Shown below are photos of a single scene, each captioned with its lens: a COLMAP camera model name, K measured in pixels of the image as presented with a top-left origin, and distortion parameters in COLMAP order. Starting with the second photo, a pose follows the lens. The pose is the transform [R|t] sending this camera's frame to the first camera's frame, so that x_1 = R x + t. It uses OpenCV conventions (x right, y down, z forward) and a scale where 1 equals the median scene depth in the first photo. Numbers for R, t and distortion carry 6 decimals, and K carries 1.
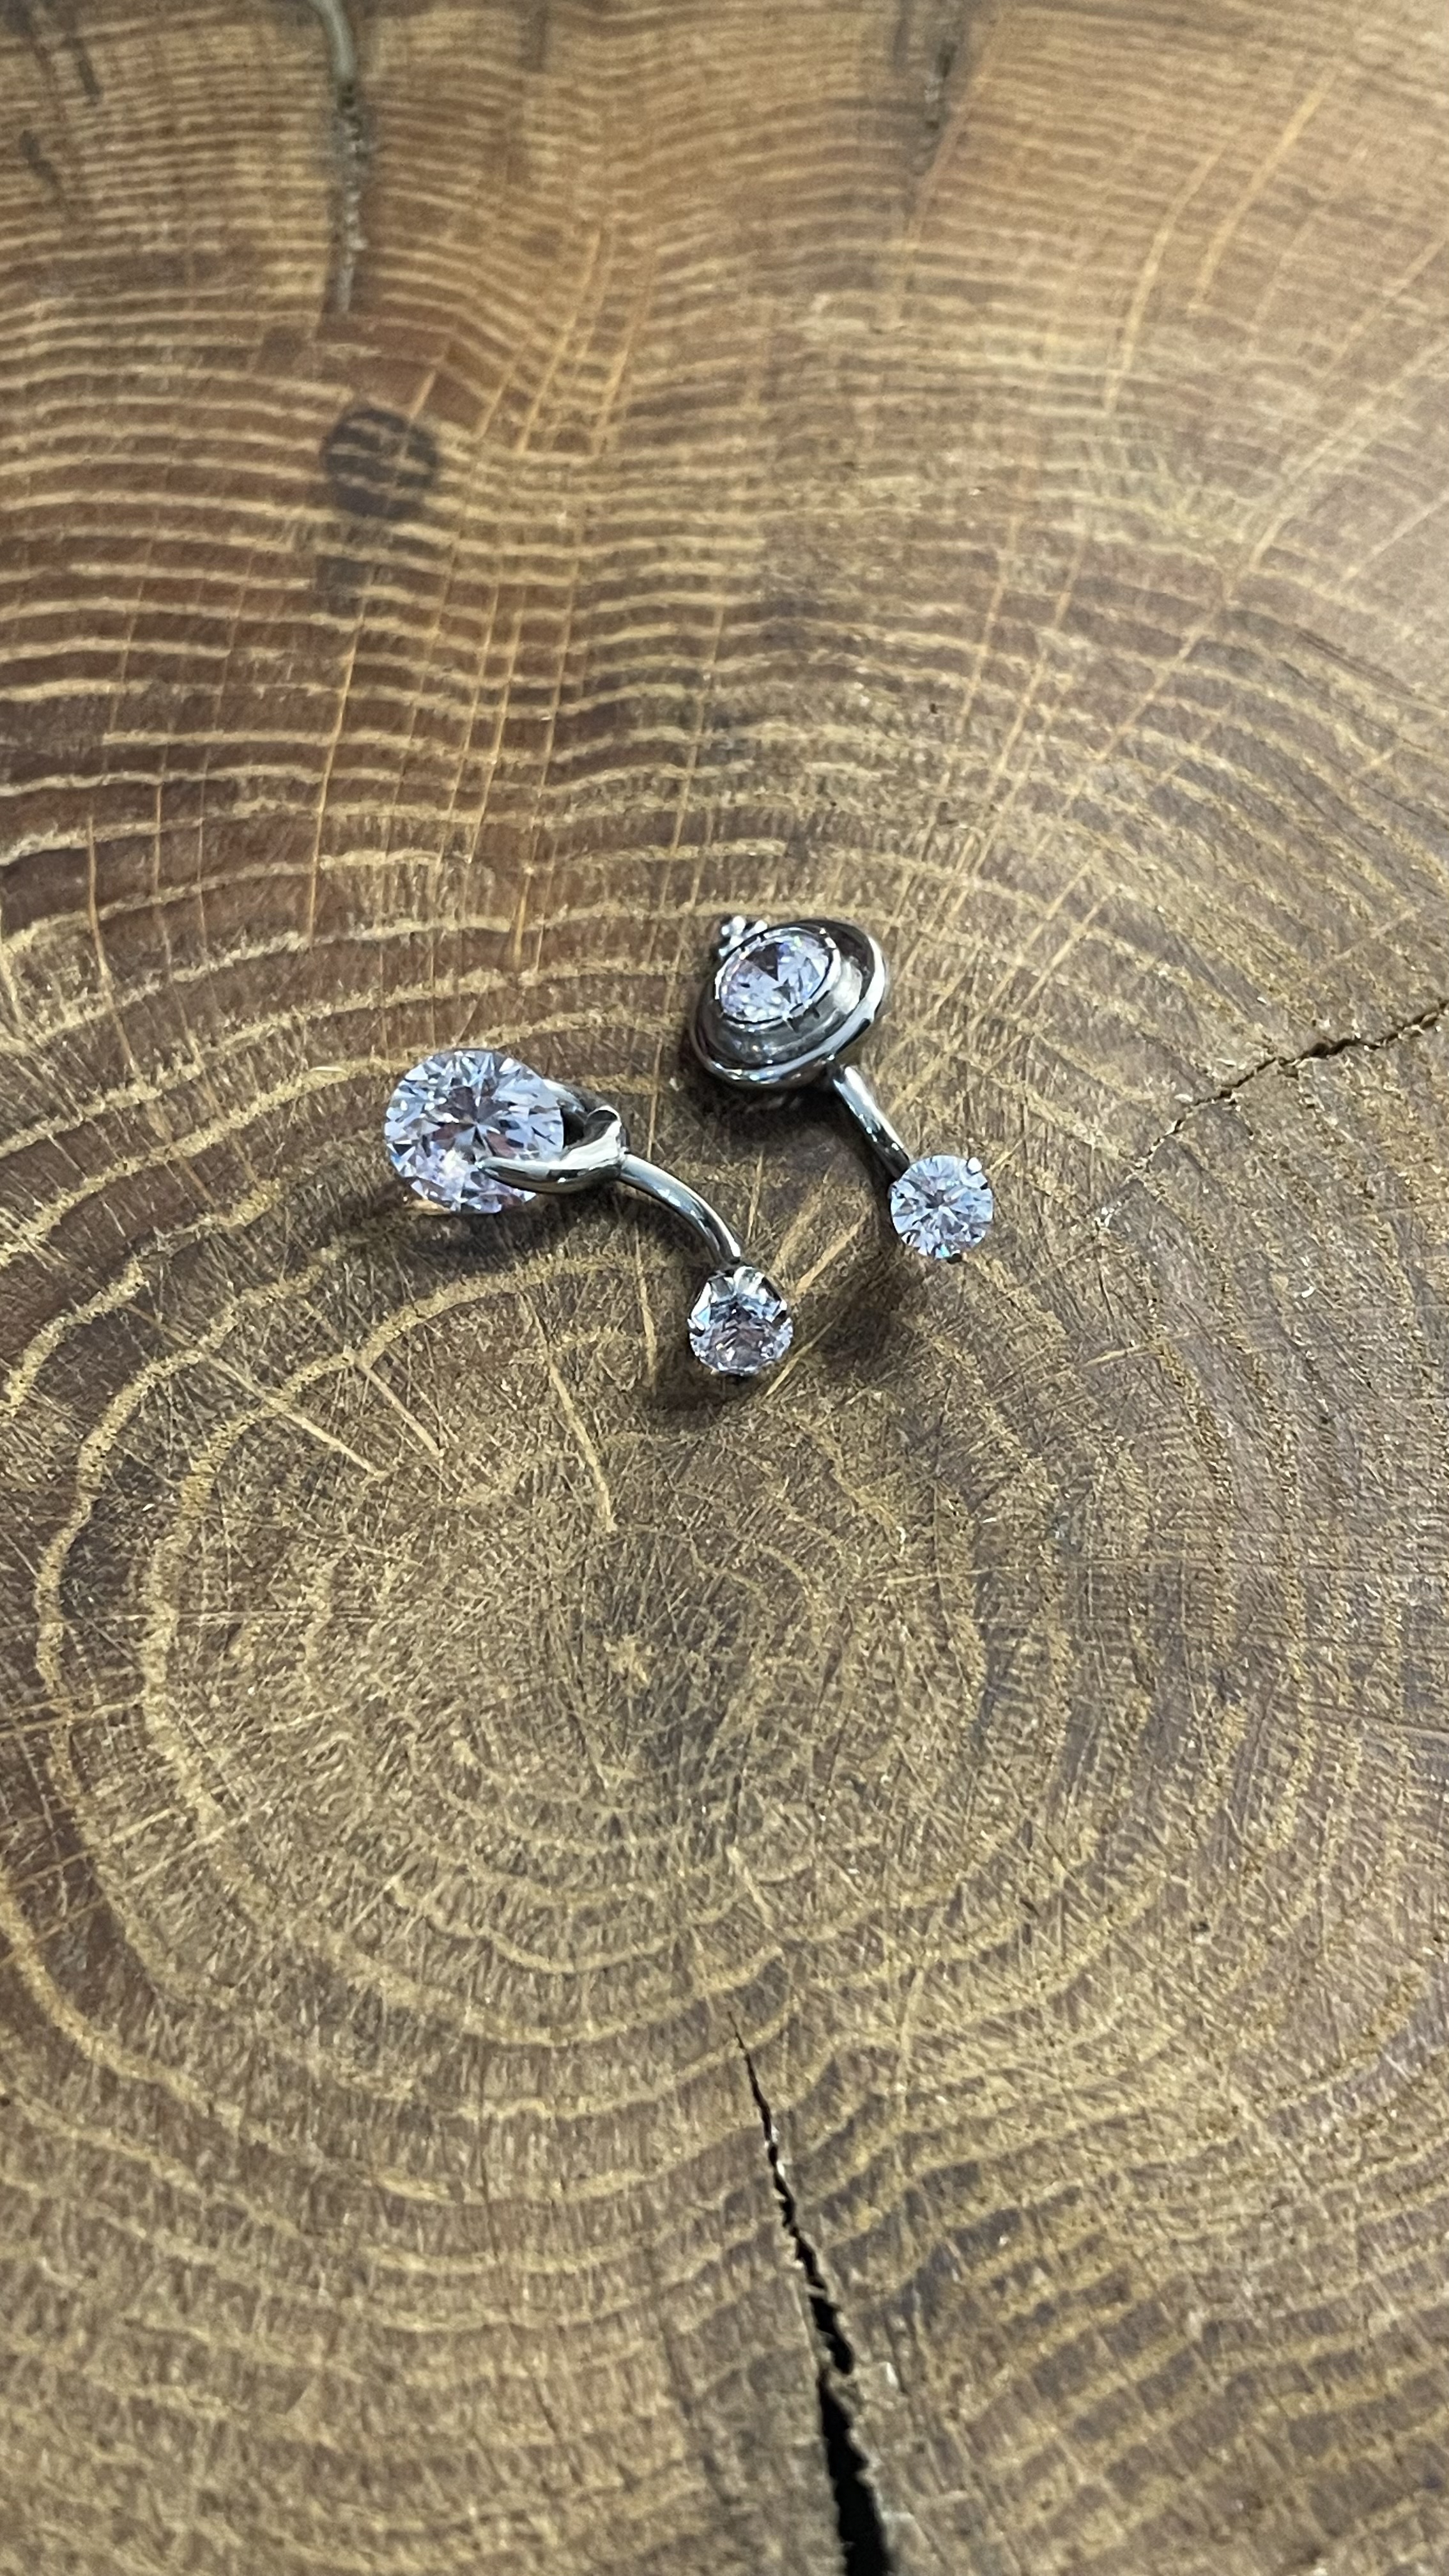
lens RADIAL K [[3378.7, 0, 739.1], [0, 3378.7, 1278.3], [0, 0, 1]] dist [0.159125, -0.619779]
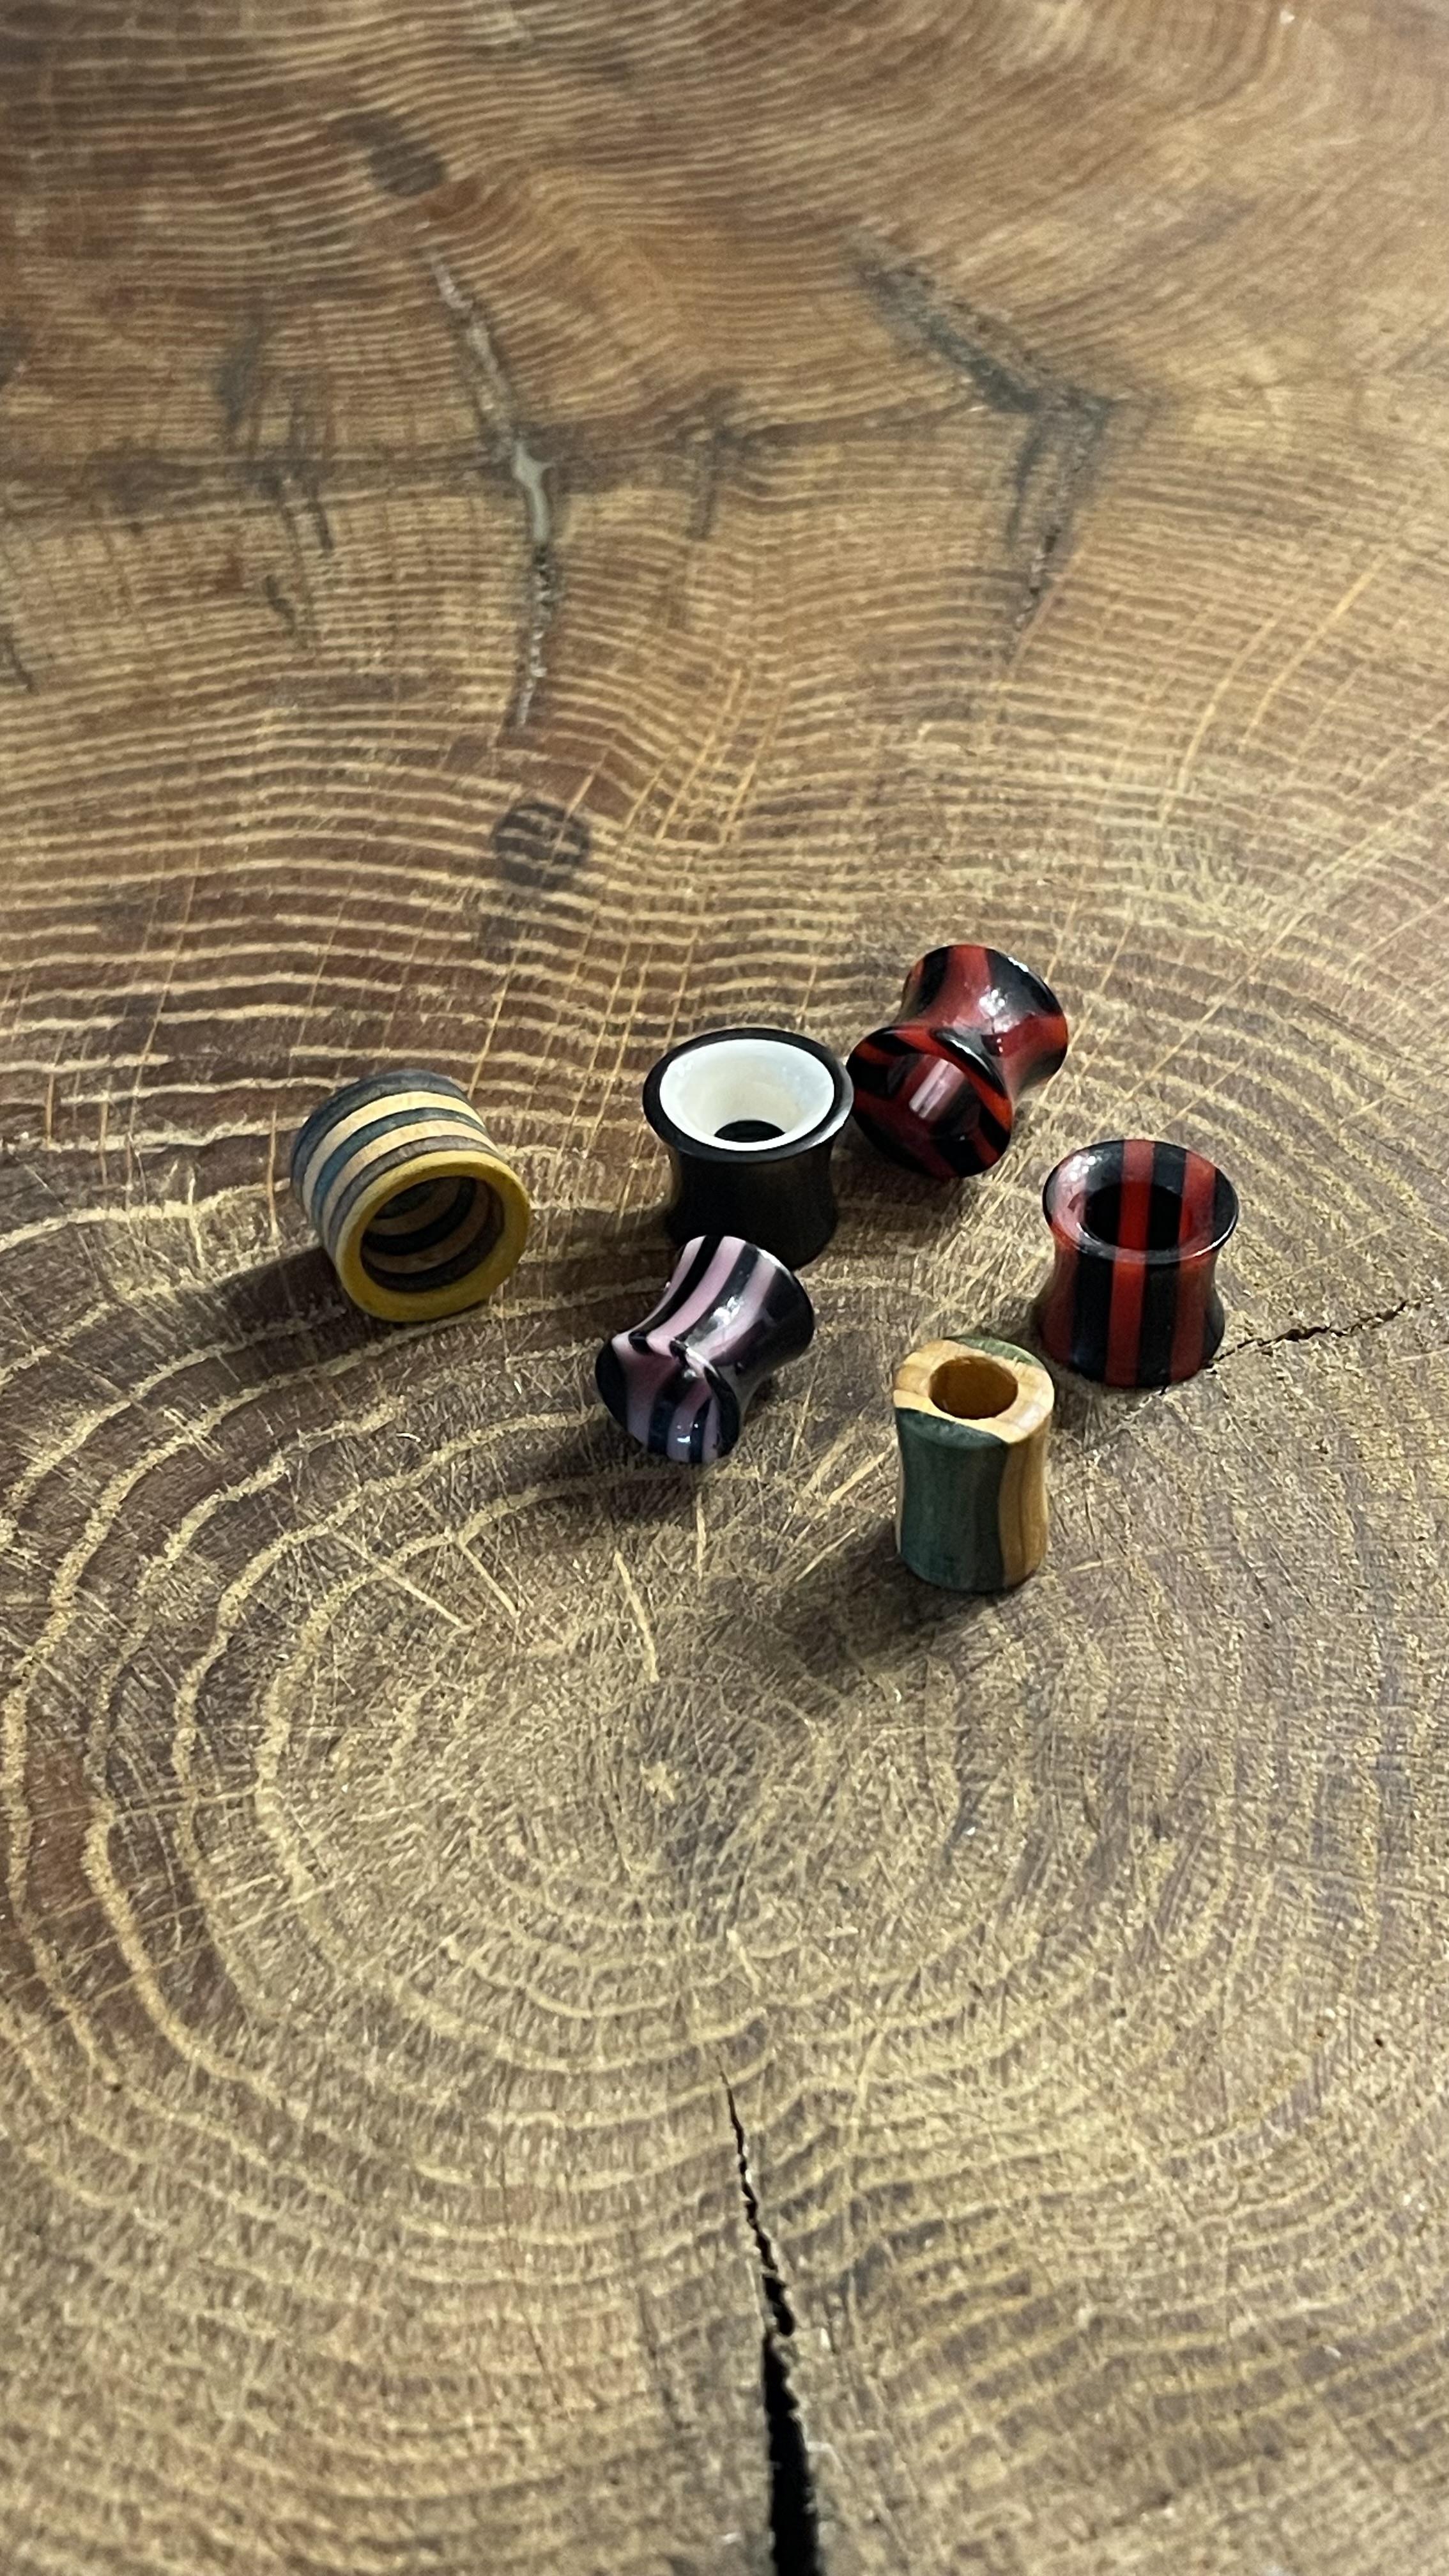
lens RADIAL K [[3530.3, 0, 735.4], [0, 3530.3, 1289.5], [0, 0, 1]] dist [0.152772, -0.611368]
pose [[0.996604, 0.040305, -0.071802, 0.072936], [-0.050577, 0.987762, -0.147540, 0.118047], [0.064977, 0.150671, 0.986446, -0.242582]]
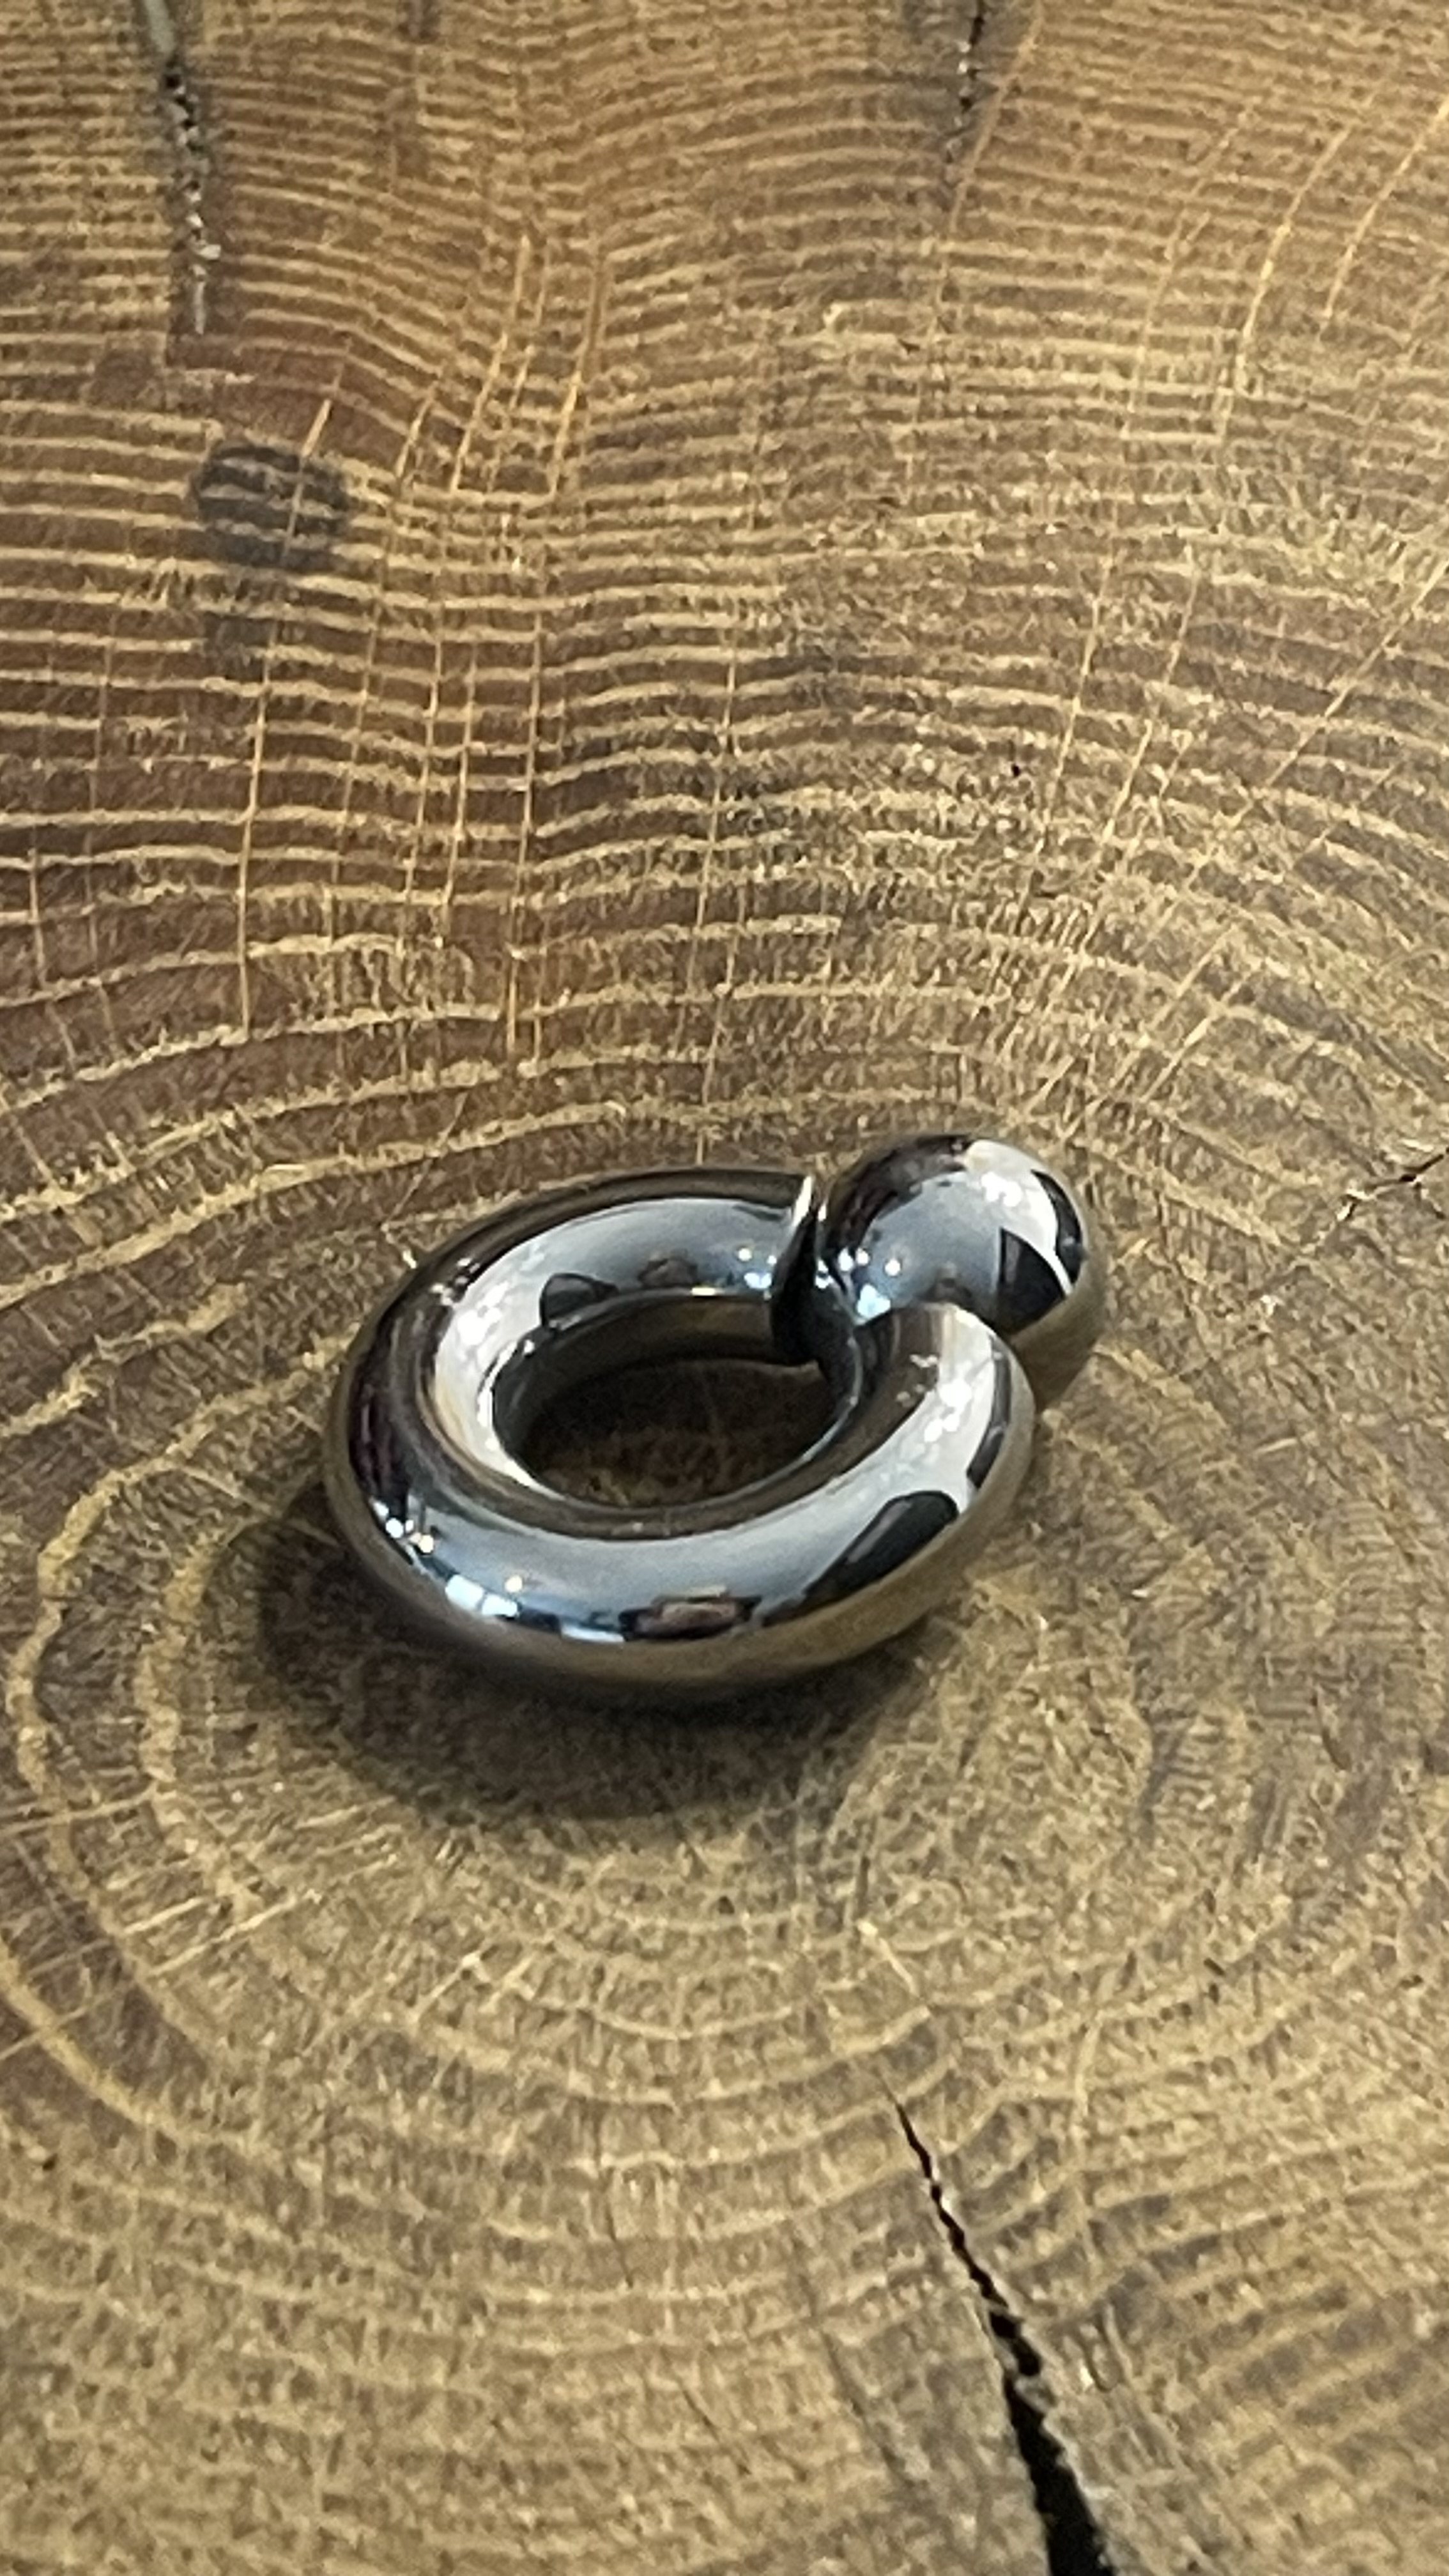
lens RADIAL K [[7965.3, 0, 848.6], [0, 7965.3, 1288.9], [0, 0, 1]] dist [0.123070, -0.602362]
pose [[0.997804, -0.019584, 0.063282, -0.118286], [0.032755, 0.976205, -0.214362, 0.403485], [-0.057578, 0.215964, 0.974702, -0.898035]]
